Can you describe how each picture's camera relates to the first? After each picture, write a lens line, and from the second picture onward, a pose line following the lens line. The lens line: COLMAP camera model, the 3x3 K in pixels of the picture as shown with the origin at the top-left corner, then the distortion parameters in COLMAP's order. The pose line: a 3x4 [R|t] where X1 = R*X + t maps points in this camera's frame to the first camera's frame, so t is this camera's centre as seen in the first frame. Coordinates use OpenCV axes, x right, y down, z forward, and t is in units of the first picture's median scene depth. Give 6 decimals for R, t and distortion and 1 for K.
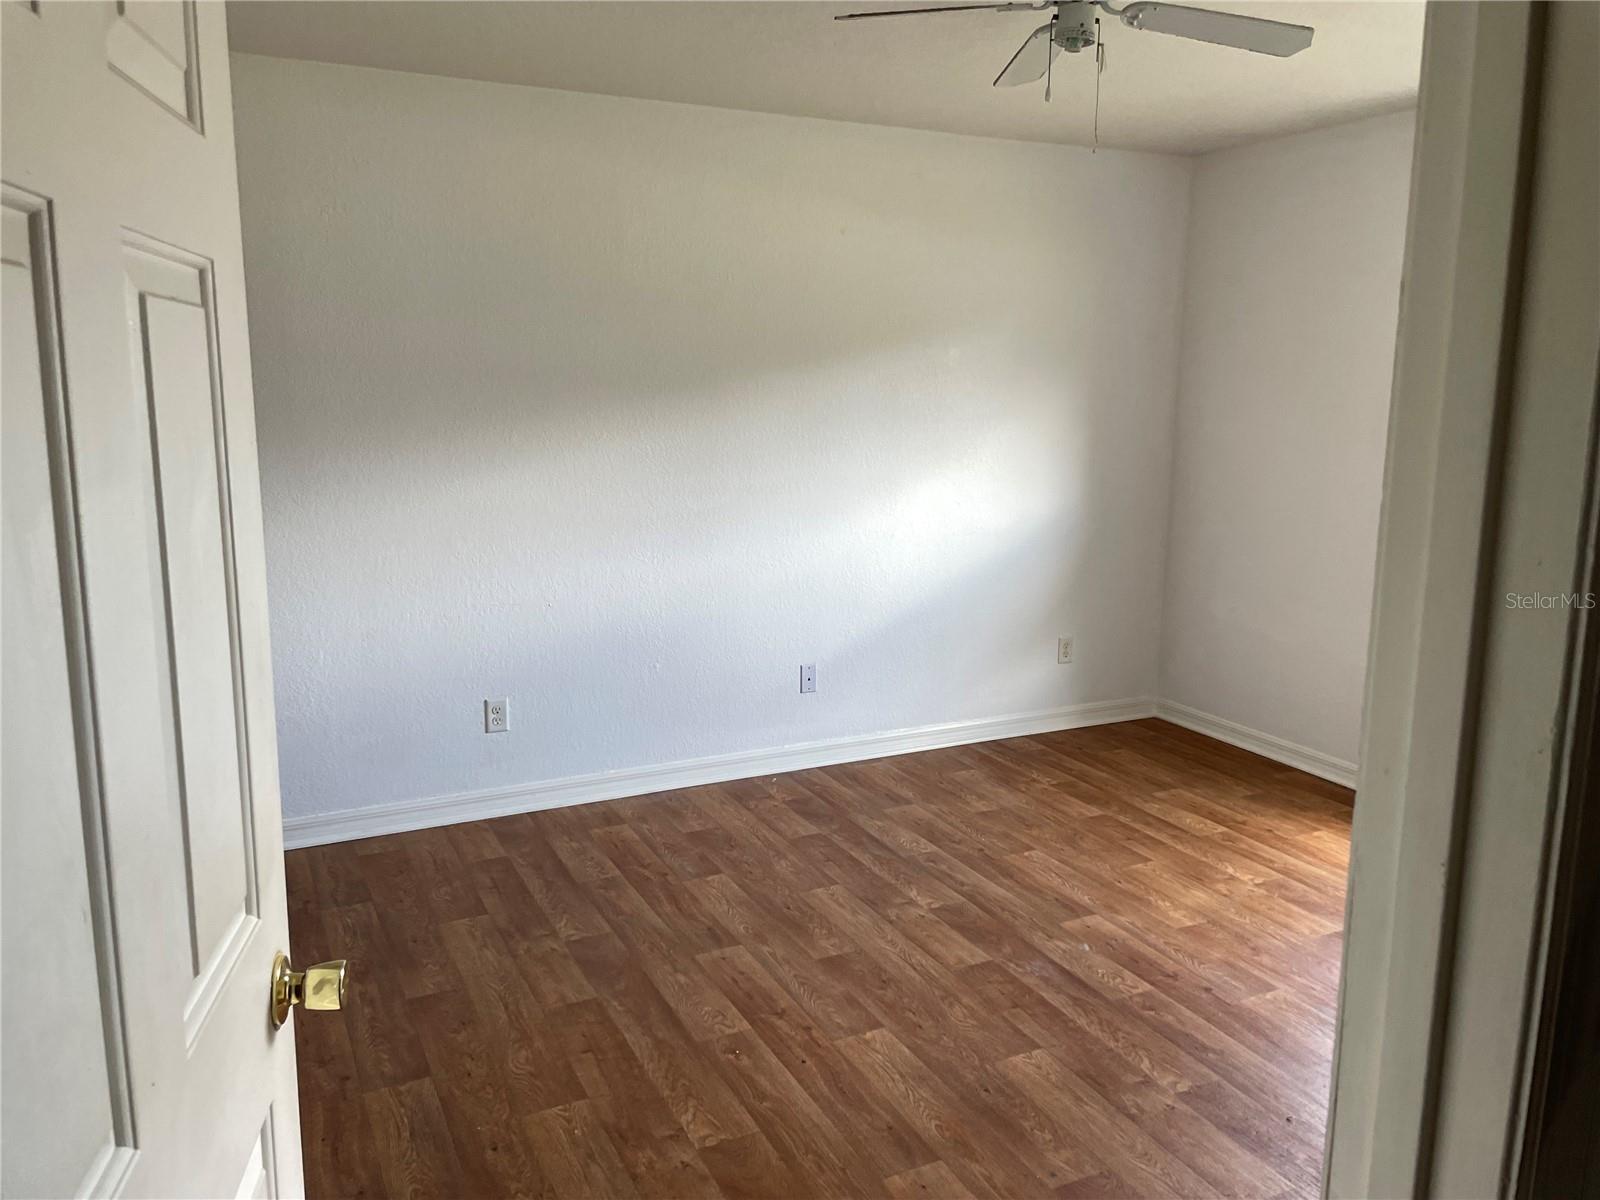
lens RADIAL K [[1207.6, 0, 799.4], [0, 1207.6, 595.3], [0, 0, 1]] dist [0.051603, -0.072039]
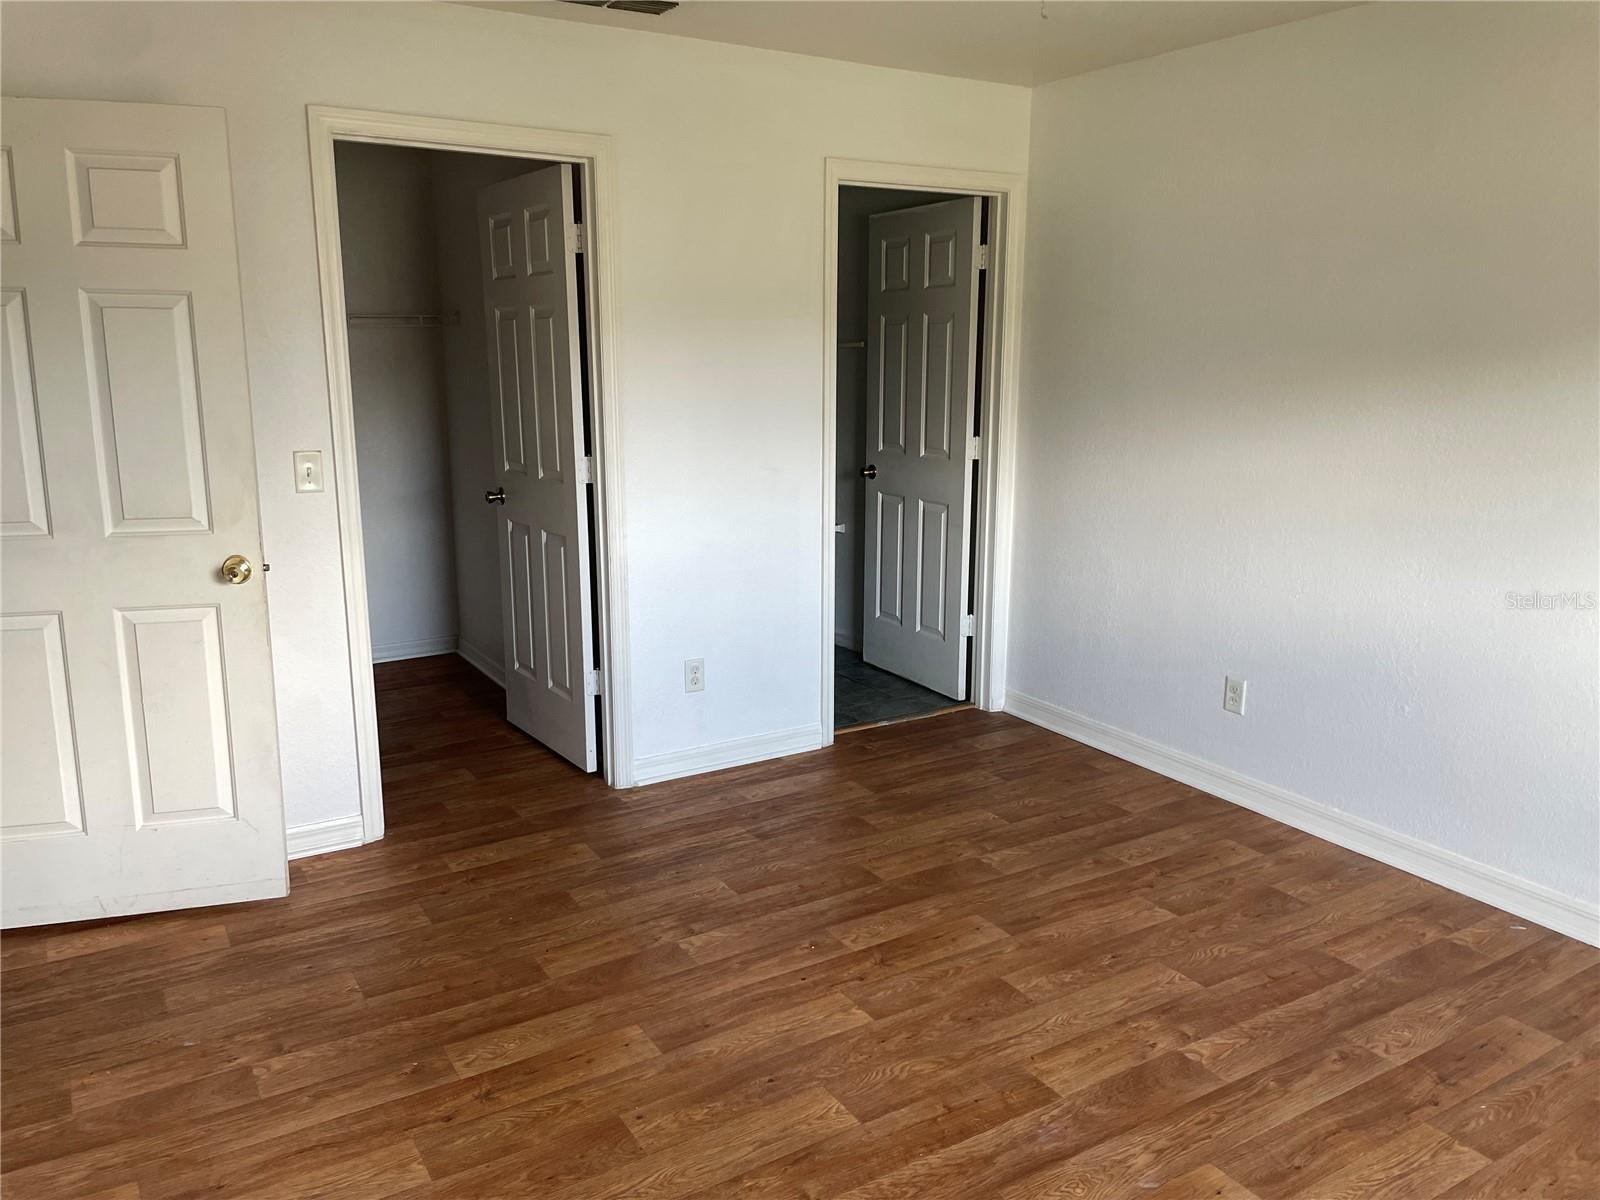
lens RADIAL K [[1207.6, 0, 801.0], [0, 1207.6, 613.8], [0, 0, 1]] dist [0.051603, -0.072039]
pose [[0.090268, 0.222120, -0.970832, 0.778924], [-0.183715, 0.961796, 0.202971, -0.115914], [0.978826, 0.160035, 0.127627, 0.646581]]
